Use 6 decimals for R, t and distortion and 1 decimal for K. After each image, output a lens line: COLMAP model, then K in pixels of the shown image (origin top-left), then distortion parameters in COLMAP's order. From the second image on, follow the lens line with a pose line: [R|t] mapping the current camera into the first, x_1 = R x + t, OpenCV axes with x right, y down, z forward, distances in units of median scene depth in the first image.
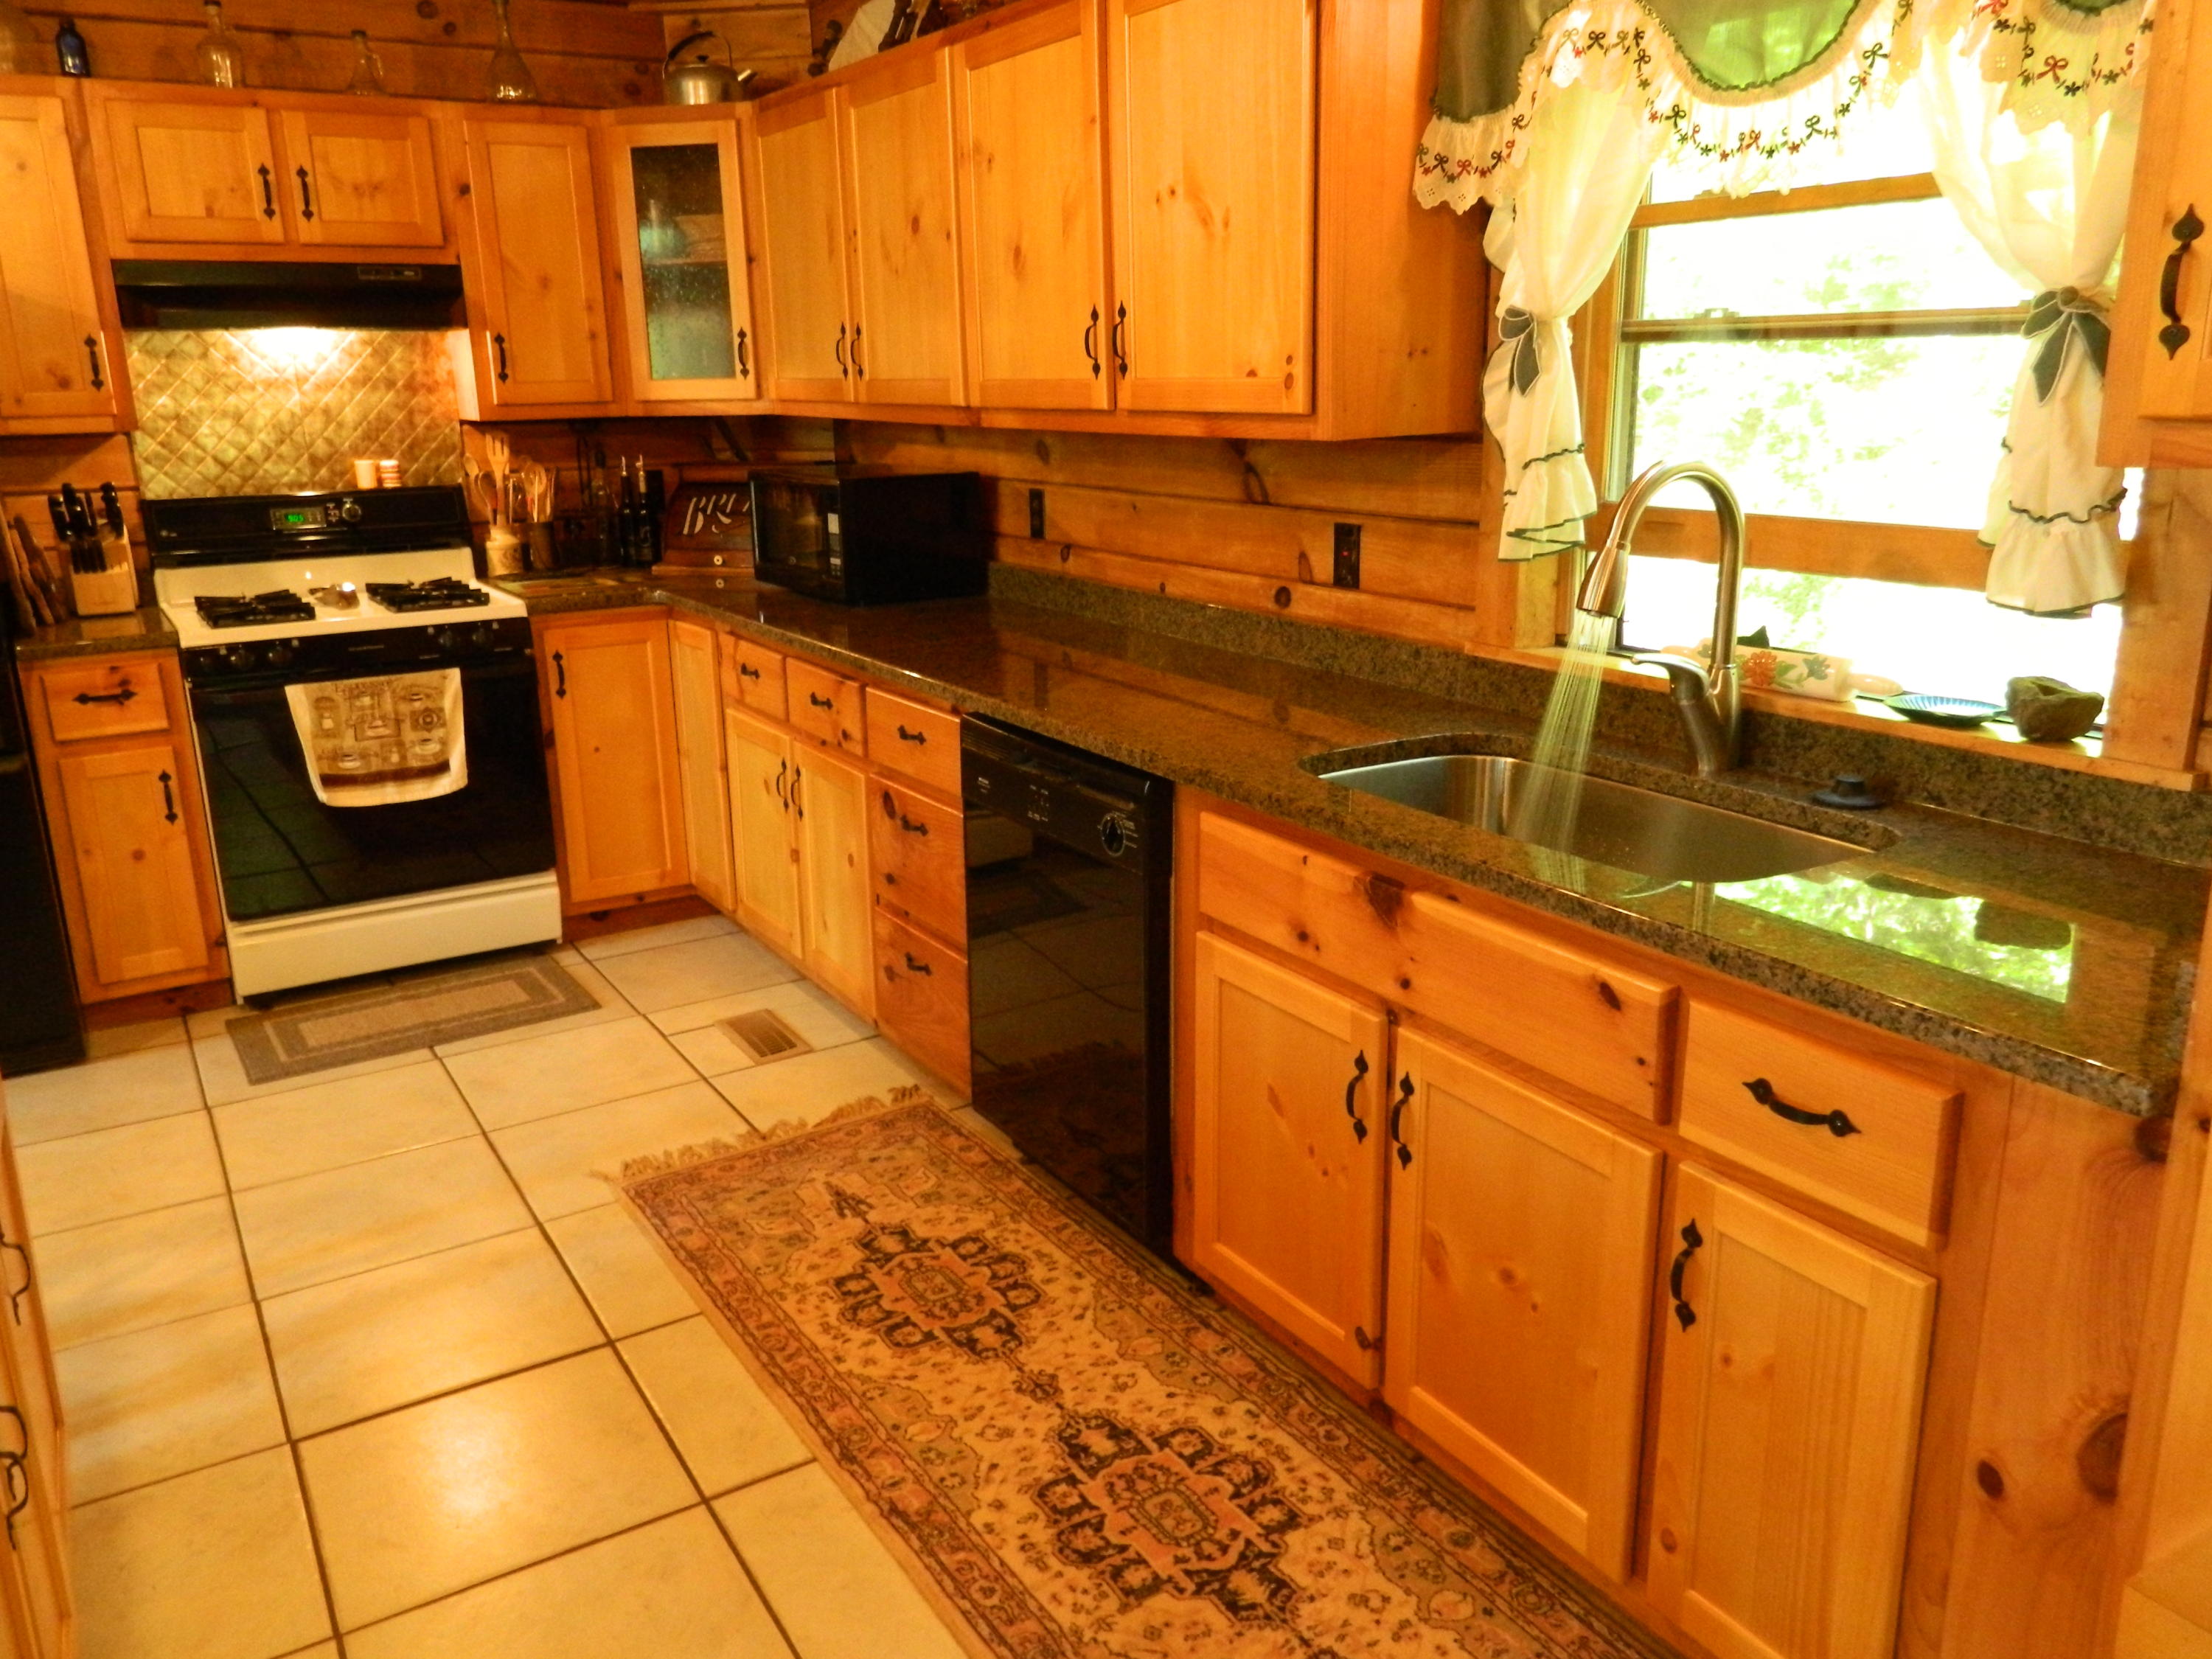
lens RADIAL K [[1704.8, 0, 1106.7], [0, 1704.8, 819.0], [0, 0, 1]] dist [0.048952, -0.040001]
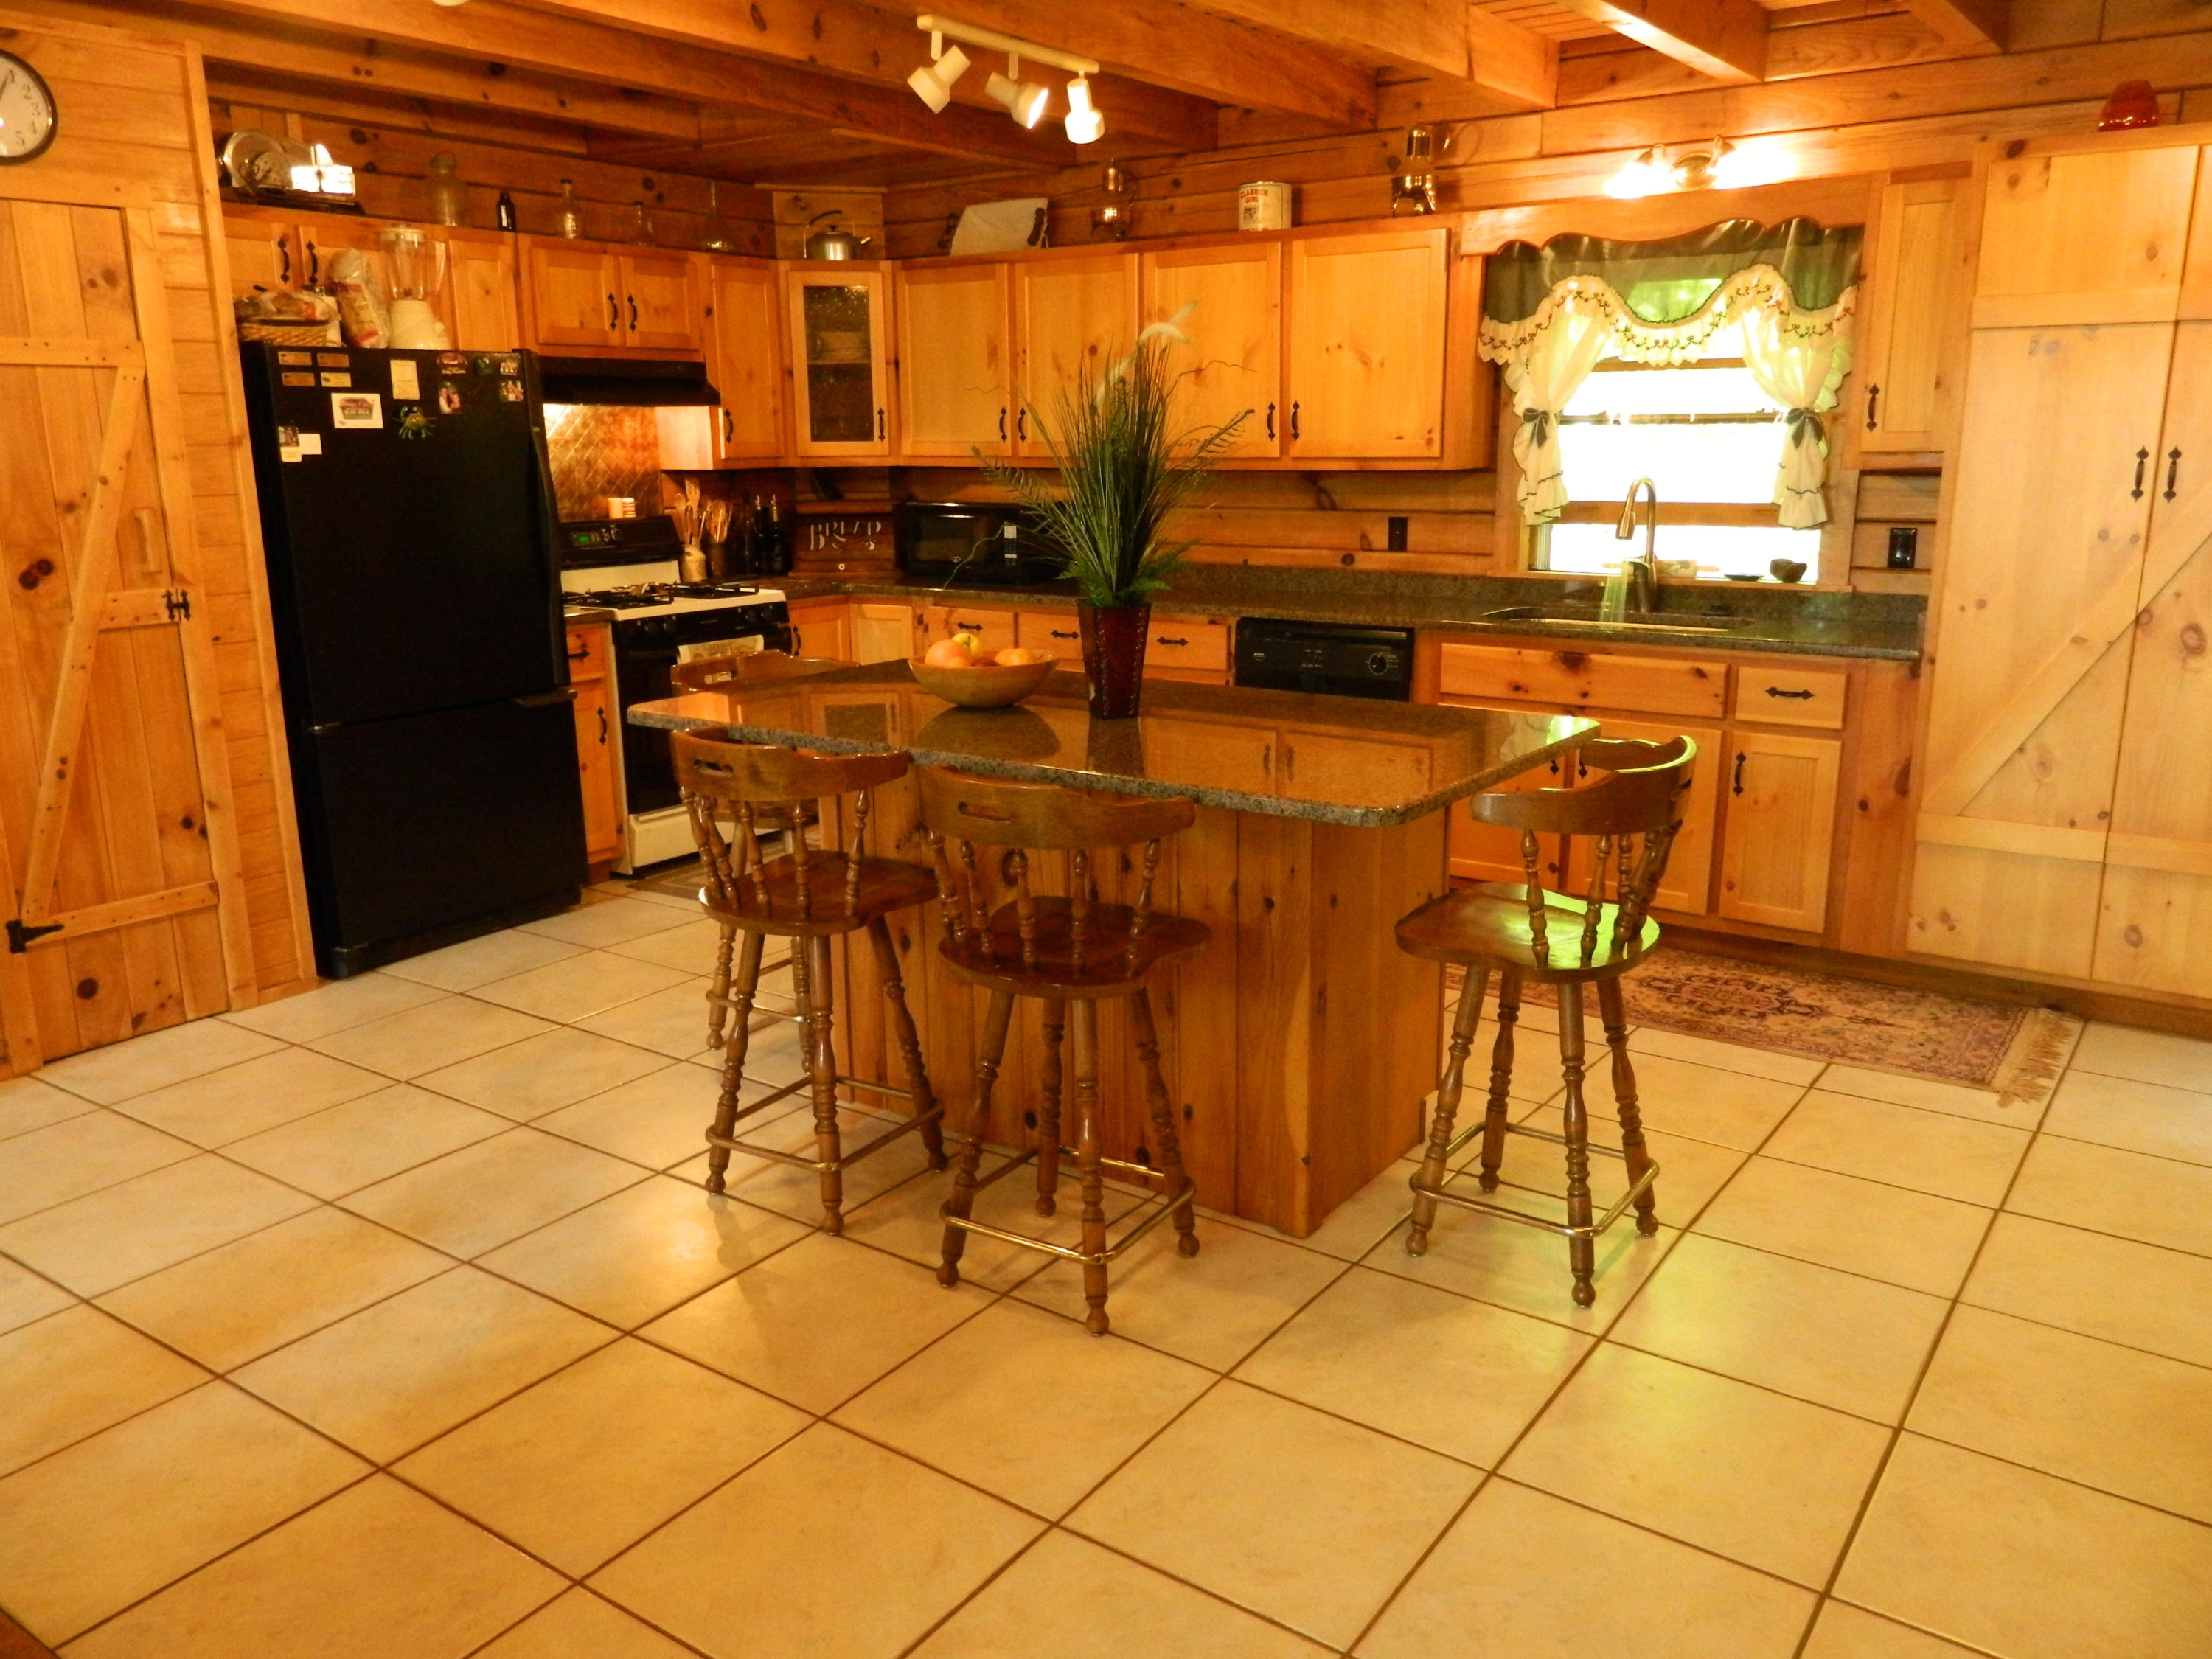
lens RADIAL K [[1704.8, 0, 1106.7], [0, 1704.8, 819.0], [0, 0, 1]] dist [0.048952, -0.040001]
pose [[0.919095, -0.077037, 0.386432, -0.915392], [0.093313, 0.995359, -0.023507, 0.176469], [-0.382828, 0.057664, 0.922018, -0.613198]]
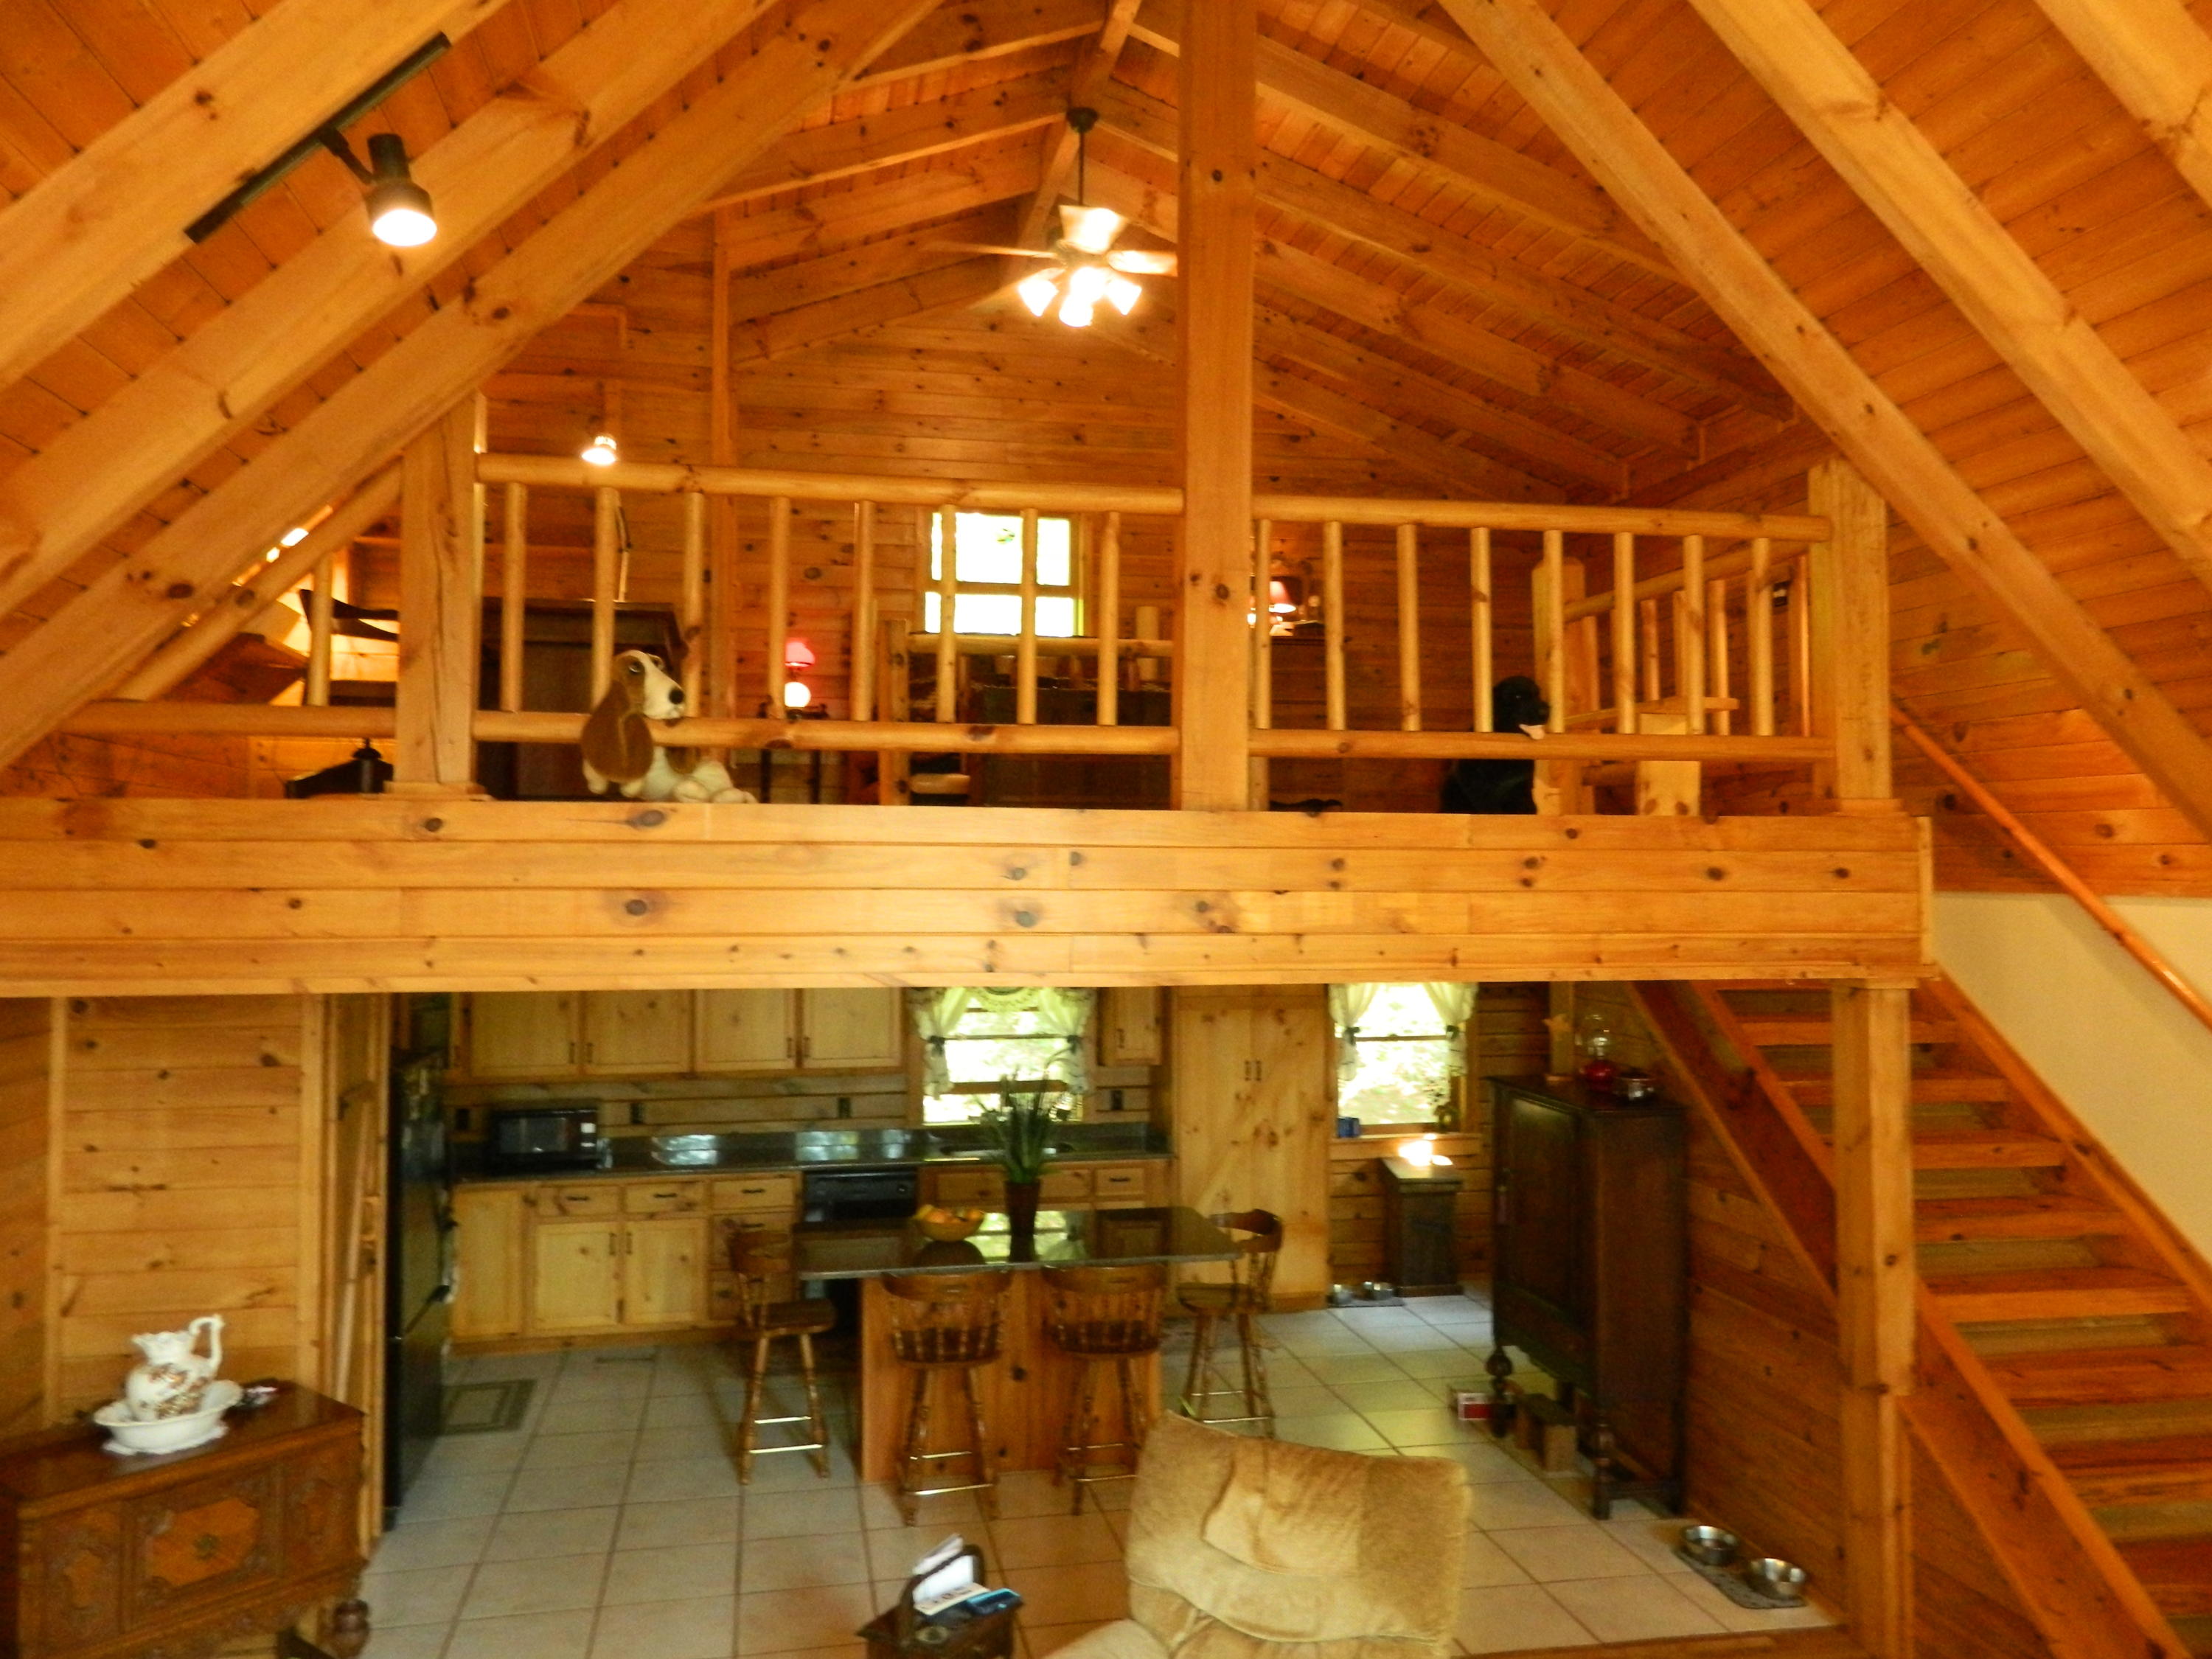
lens RADIAL K [[1704.8, 0, 1106.7], [0, 1704.8, 819.0], [0, 0, 1]] dist [0.048952, -0.040001]
pose [[0.339446, 0.049378, 0.939329, -2.676342], [0.237256, 0.961838, -0.136299, -0.120706], [-0.910212, 0.269127, 0.314777, -0.578850]]
